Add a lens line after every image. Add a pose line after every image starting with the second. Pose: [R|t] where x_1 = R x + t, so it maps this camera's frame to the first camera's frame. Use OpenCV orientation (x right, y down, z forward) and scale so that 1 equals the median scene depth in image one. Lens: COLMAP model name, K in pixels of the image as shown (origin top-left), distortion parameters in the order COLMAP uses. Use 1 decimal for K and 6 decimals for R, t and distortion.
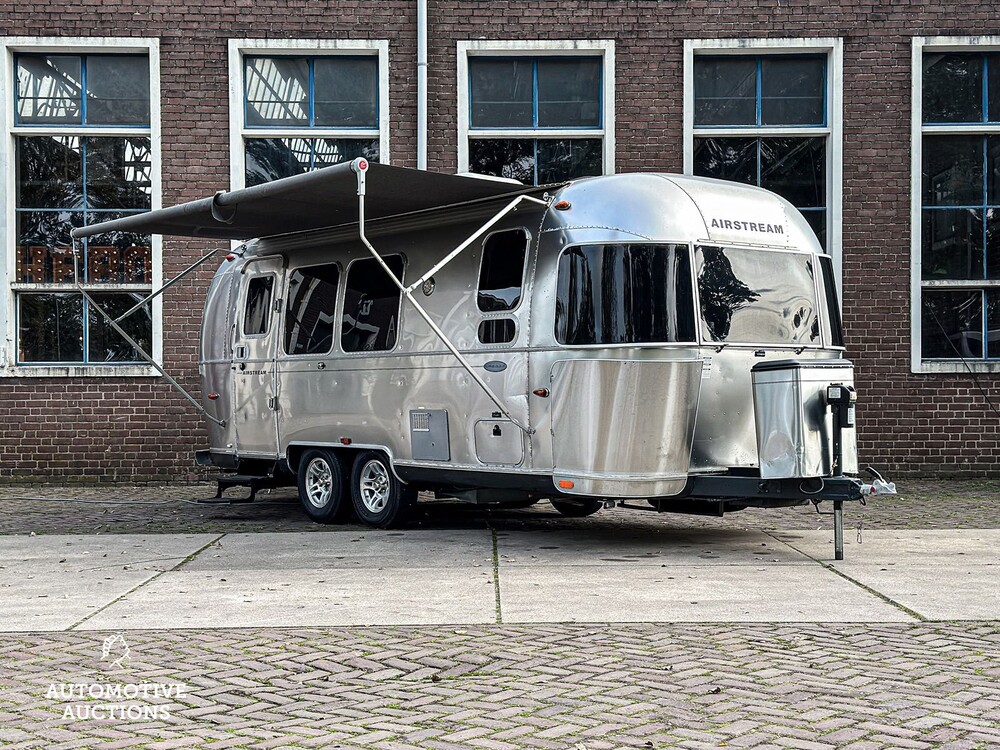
lens RADIAL K [[1378.3, 0, 507.6], [0, 1378.3, 387.5], [0, 0, 1]] dist [0.105116, 0.000000]
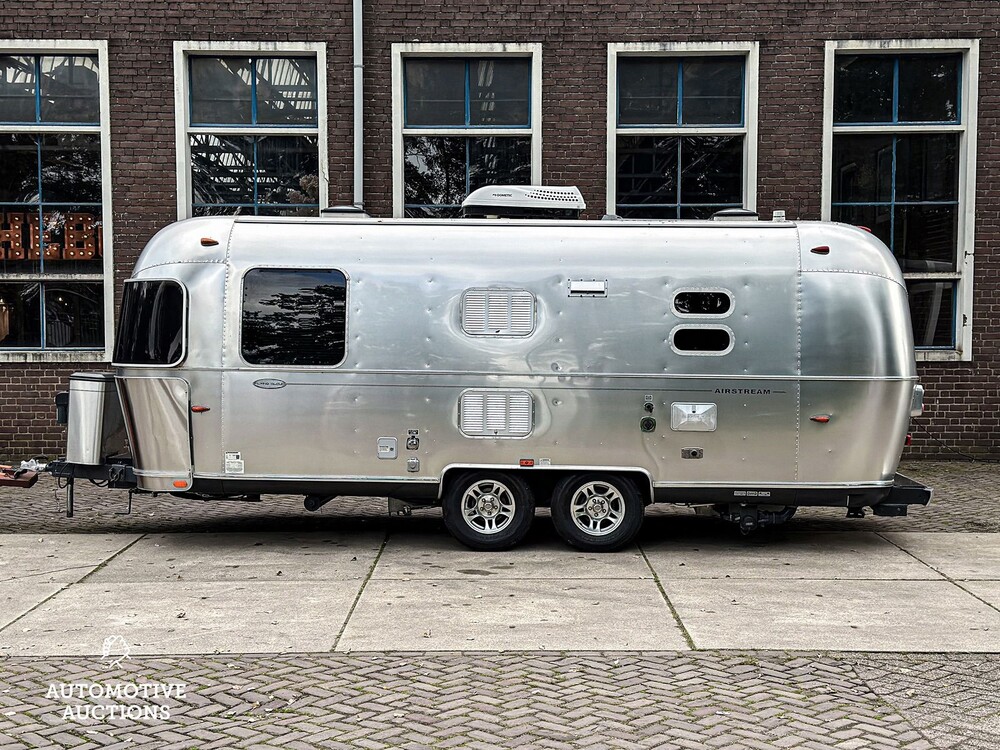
lens RADIAL K [[1378.3, 0, 504.3], [0, 1378.3, 394.8], [0, 0, 1]] dist [0.105116, 0.000000]
pose [[0.999914, 0.004718, -0.012224, 0.063487], [-0.003969, 0.998154, 0.060599, -0.048852], [0.012487, -0.060545, 0.998087, -0.063694]]
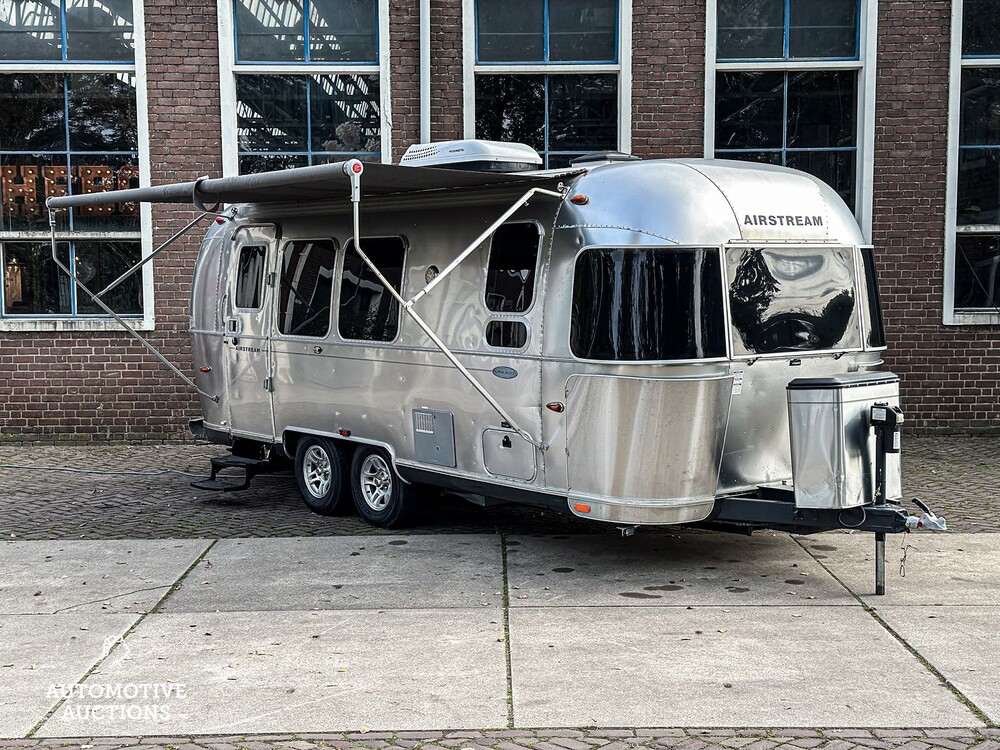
lens RADIAL K [[1378.3, 0, 501.7], [0, 1378.3, 378.0], [0, 0, 1]] dist [0.105116, 0.000000]
pose [[0.999960, -0.000776, -0.008920, -0.001856], [0.001517, 0.996513, 0.083427, -0.054451], [0.008824, -0.083437, 0.996474, 0.049724]]
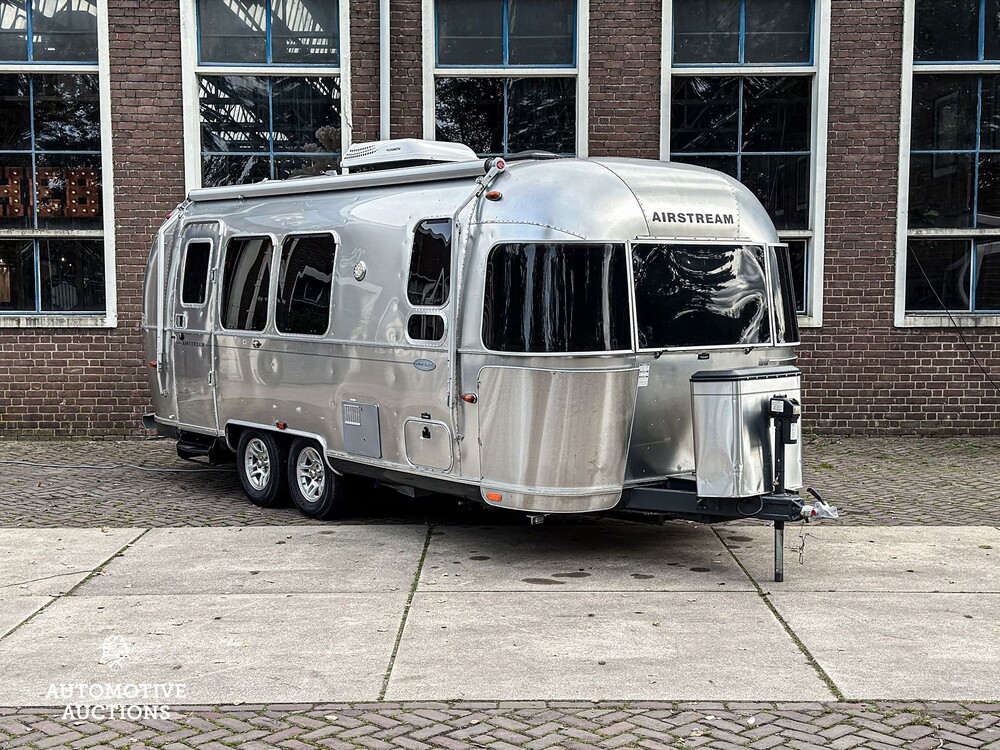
lens RADIAL K [[1378.3, 0, 512.5], [0, 1378.3, 380.6], [0, 0, 1]] dist [0.105116, 0.000000]
pose [[0.999909, 0.005061, -0.012502, 0.038713], [-0.004049, 0.996812, 0.079680, -0.049267], [0.012866, -0.079622, 0.996742, 0.036213]]
